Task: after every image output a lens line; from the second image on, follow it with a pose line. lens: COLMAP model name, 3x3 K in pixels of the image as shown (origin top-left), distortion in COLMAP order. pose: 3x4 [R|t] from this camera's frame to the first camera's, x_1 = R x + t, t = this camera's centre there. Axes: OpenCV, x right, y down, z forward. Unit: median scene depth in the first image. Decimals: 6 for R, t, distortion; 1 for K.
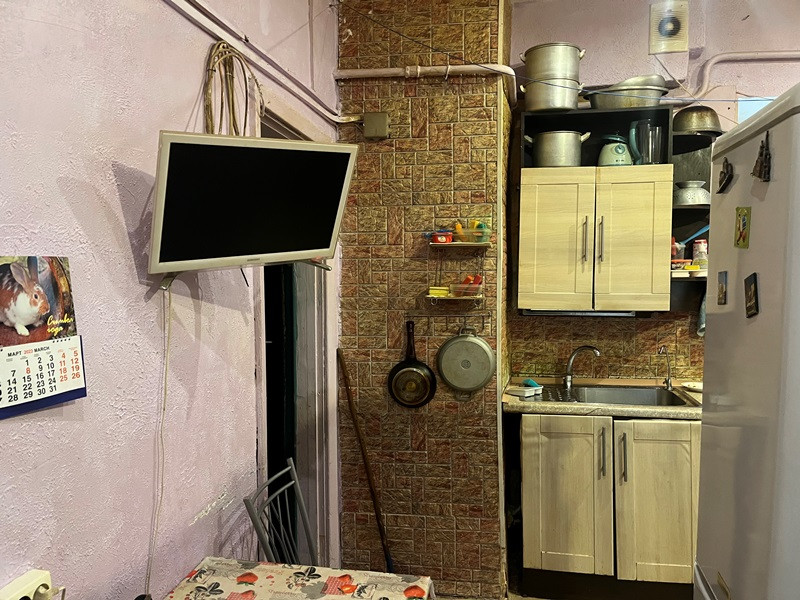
lens RADIAL K [[604.6, 0, 401.6], [0, 604.6, 298.8], [0, 0, 1]] dist [0.041520, -0.047344]
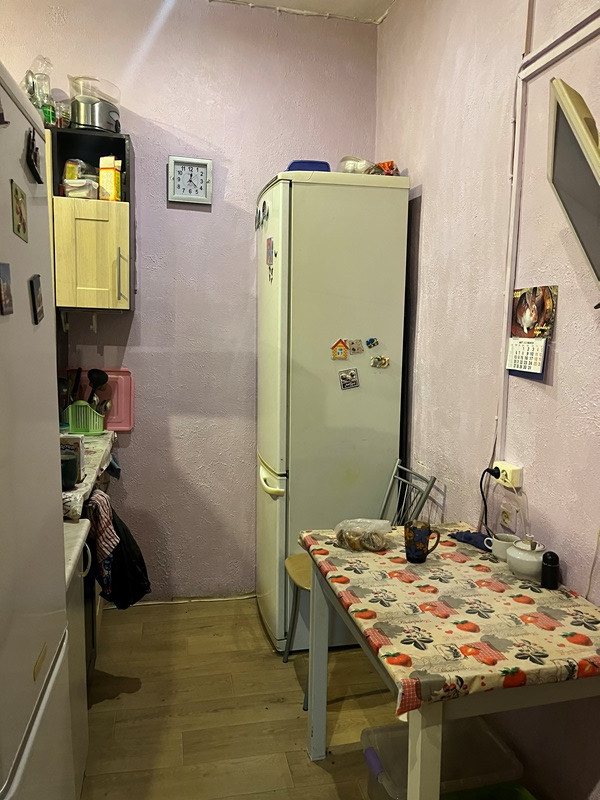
lens RADIAL K [[604.6, 0, 301.8], [0, 604.6, 397.8], [0, 0, 1]] dist [0.041520, -0.047344]
pose [[-0.919953, 0.036829, -0.390295, 0.630344], [-0.033142, 0.984707, 0.171038, -0.033057], [0.390625, 0.170282, -0.904663, 2.230723]]
